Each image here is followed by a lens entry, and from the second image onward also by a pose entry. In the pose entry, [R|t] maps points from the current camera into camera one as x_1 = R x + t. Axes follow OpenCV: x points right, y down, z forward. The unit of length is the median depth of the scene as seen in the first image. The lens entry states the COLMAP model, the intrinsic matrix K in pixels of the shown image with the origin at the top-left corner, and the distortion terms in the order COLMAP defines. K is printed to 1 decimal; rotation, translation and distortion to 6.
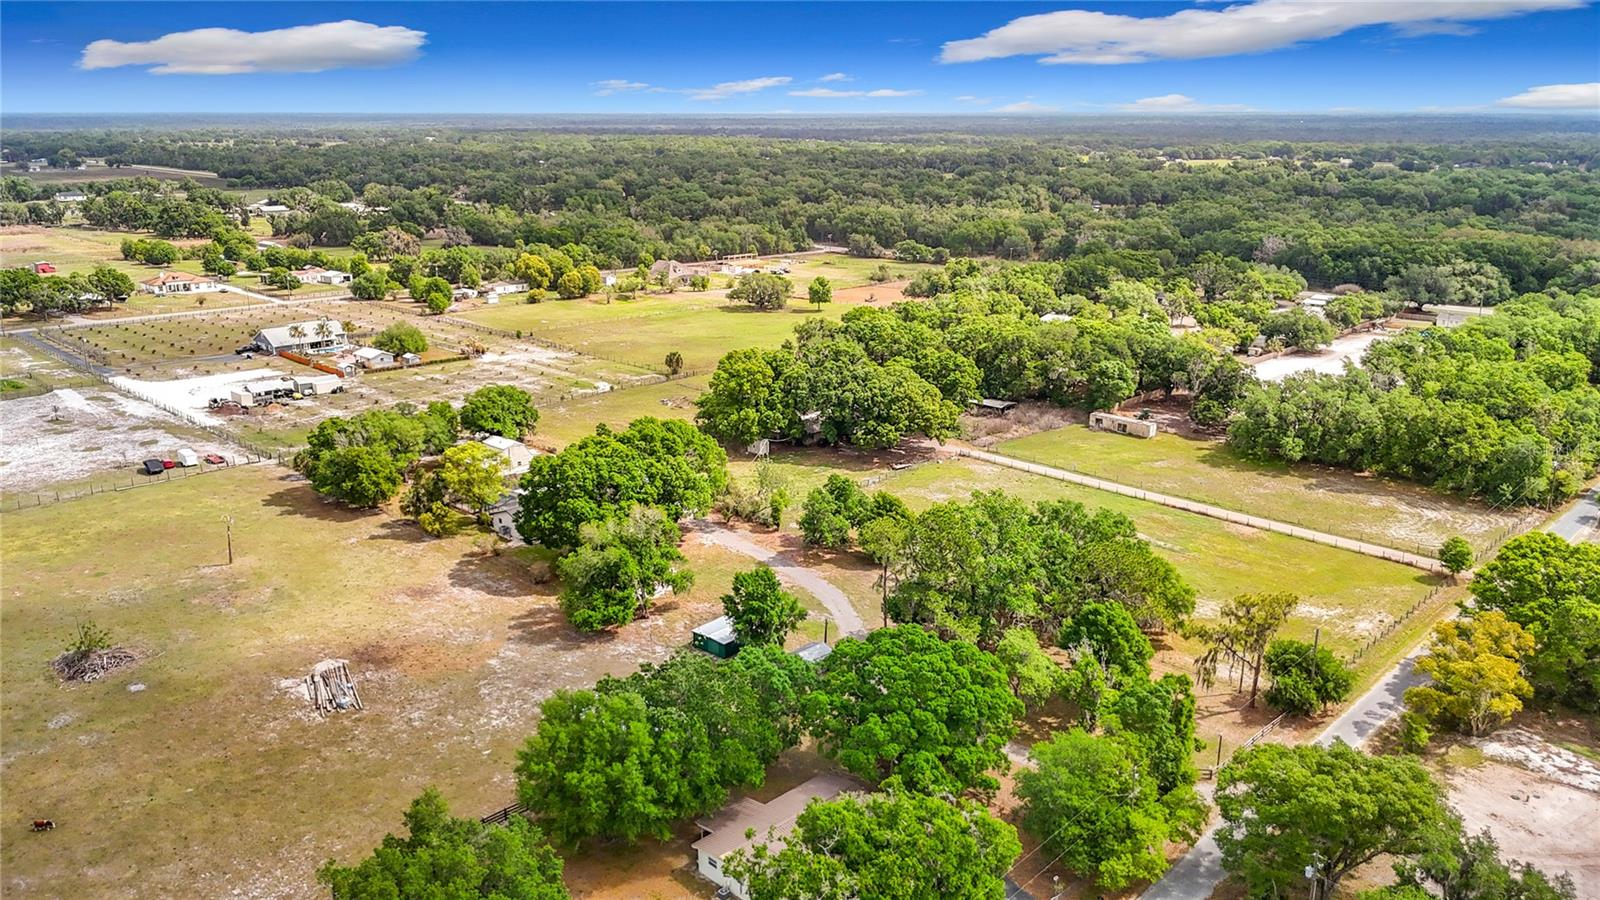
lens RADIAL K [[1212.9, 0, 798.5], [0, 1212.9, 423.2], [0, 0, 1]] dist [0.082986, -0.130375]
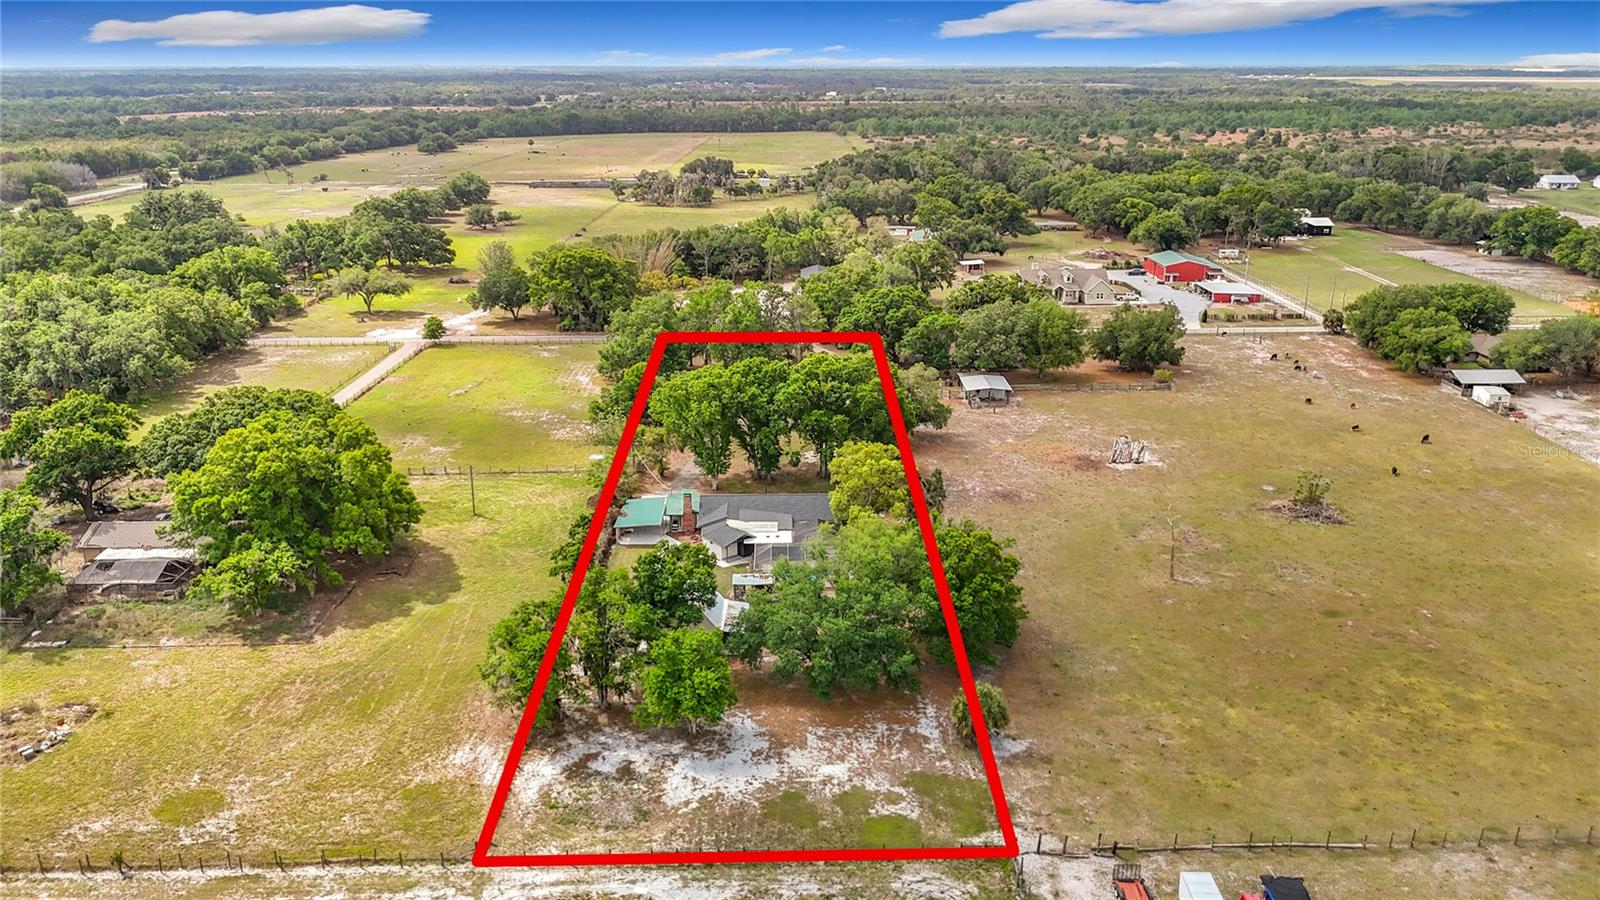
lens RADIAL K [[1212.9, 0, 798.5], [0, 1212.9, 423.2], [0, 0, 1]] dist [0.082986, -0.130375]
pose [[-0.703023, -0.205920, 0.680703, -0.615665], [0.171521, 0.879811, 0.443298, -0.282872], [-0.690173, 0.428404, -0.583208, 1.203659]]
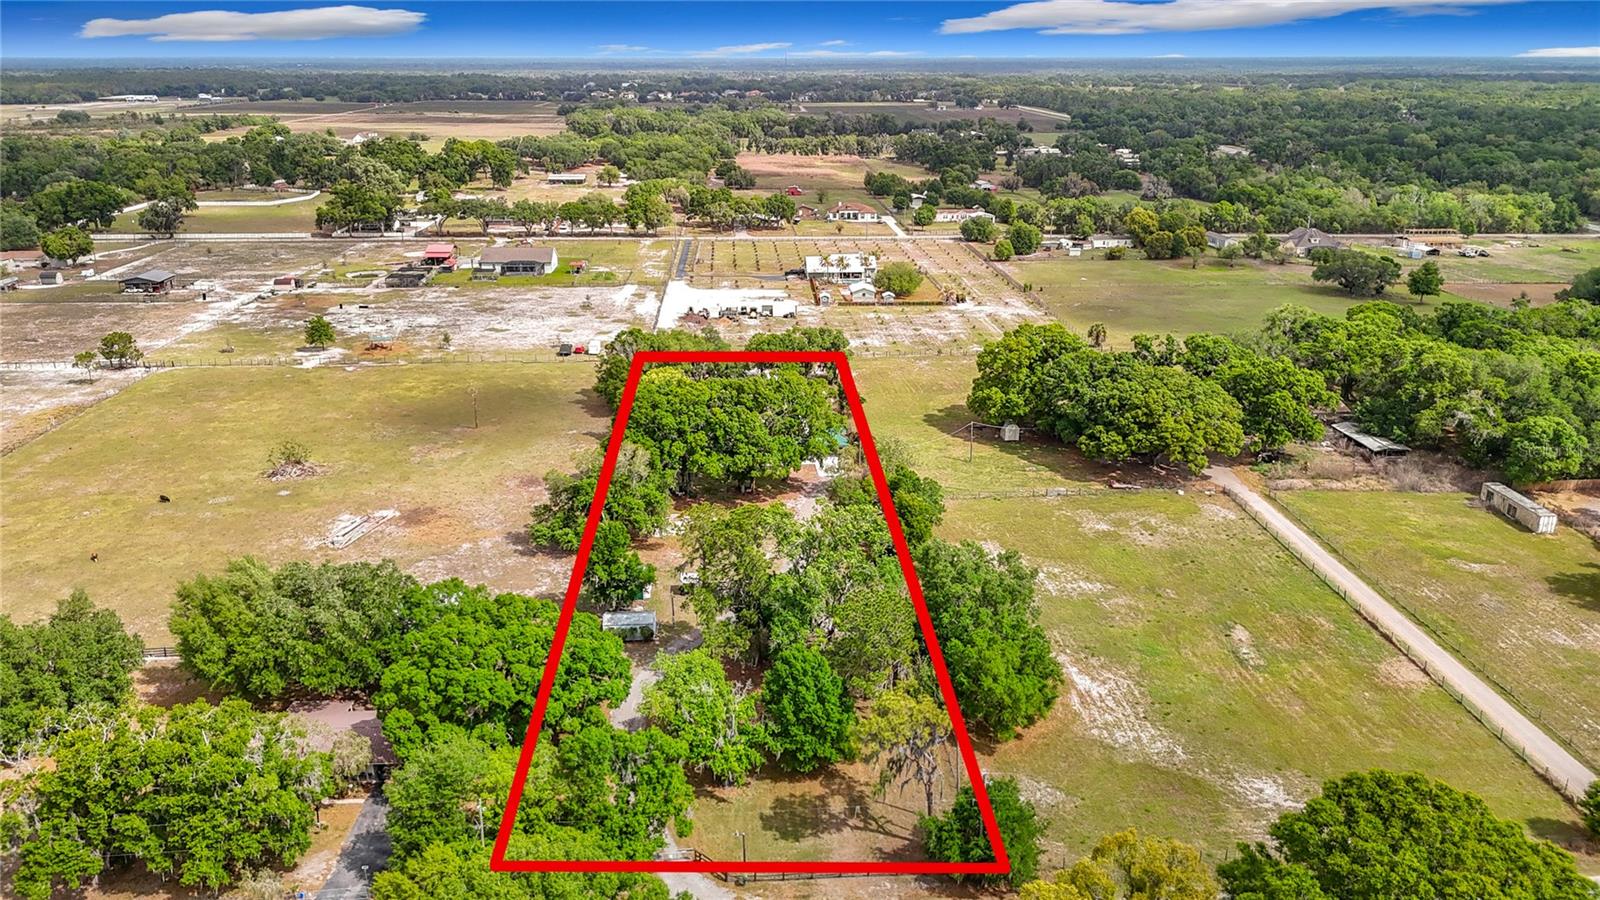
lens RADIAL K [[1212.9, 0, 798.5], [0, 1212.9, 423.2], [0, 0, 1]] dist [0.082986, -0.130375]
pose [[0.740686, 0.192697, -0.643624, 0.445323], [-0.163903, 0.980868, 0.105046, -0.058419], [0.651552, 0.027686, 0.758098, 0.199516]]
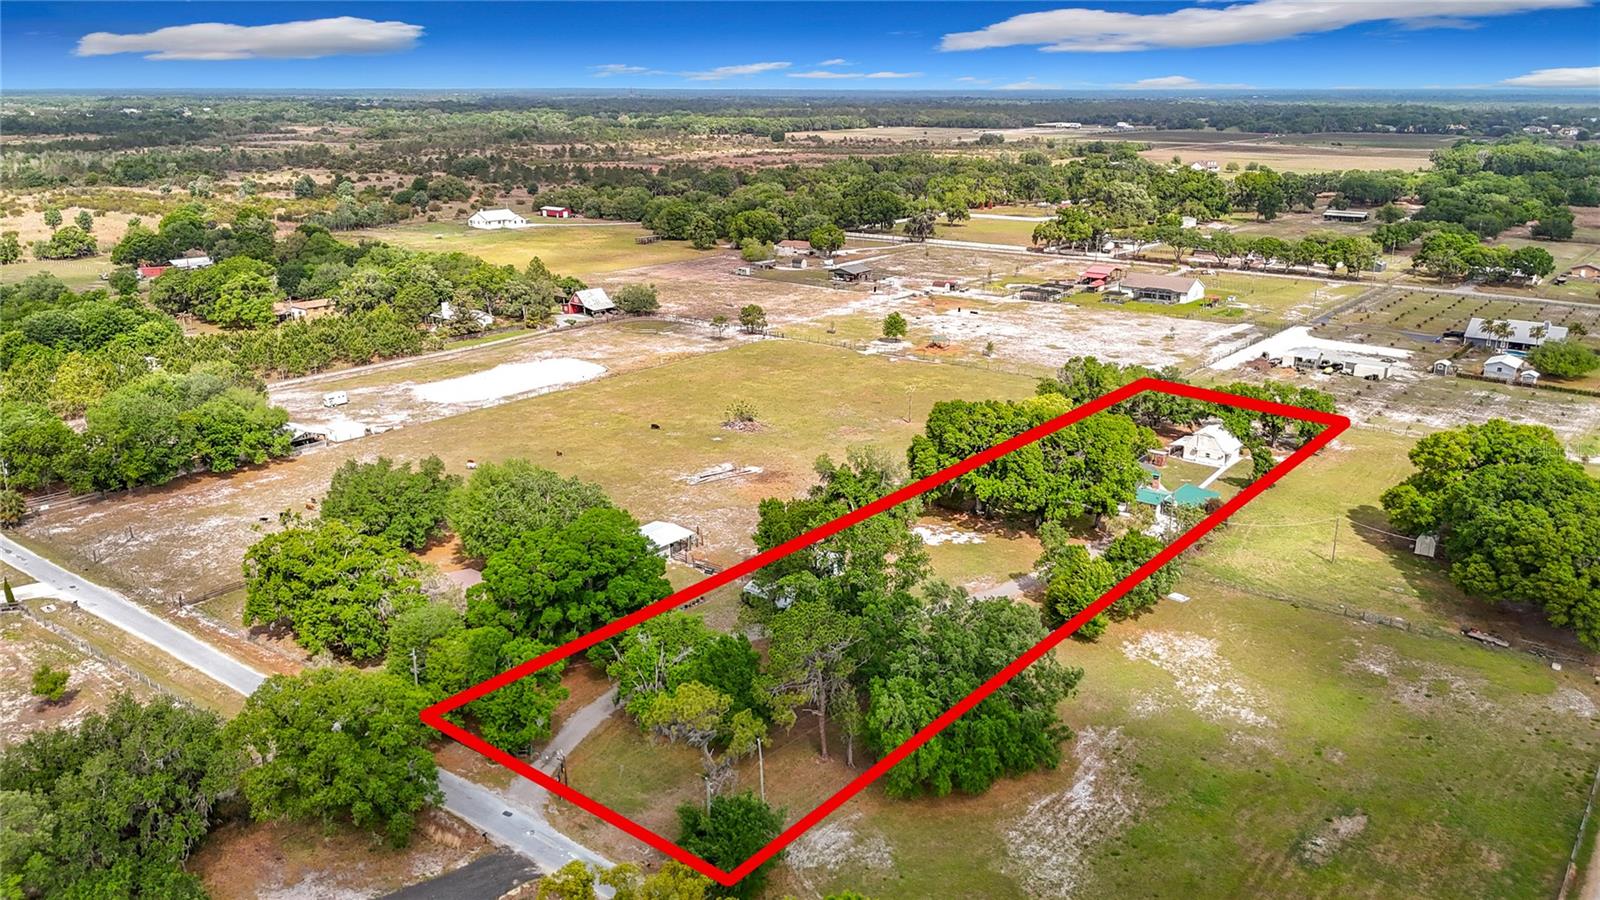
lens RADIAL K [[1171.7, 0, 804.3], [0, 1171.7, 475.8], [0, 0, 1]] dist [0.069791, -0.102064]
pose [[0.101960, 0.310697, -0.945025, 0.608377], [-0.244212, 0.928722, 0.278989, -0.130796], [0.964347, 0.202341, 0.170569, 0.504740]]
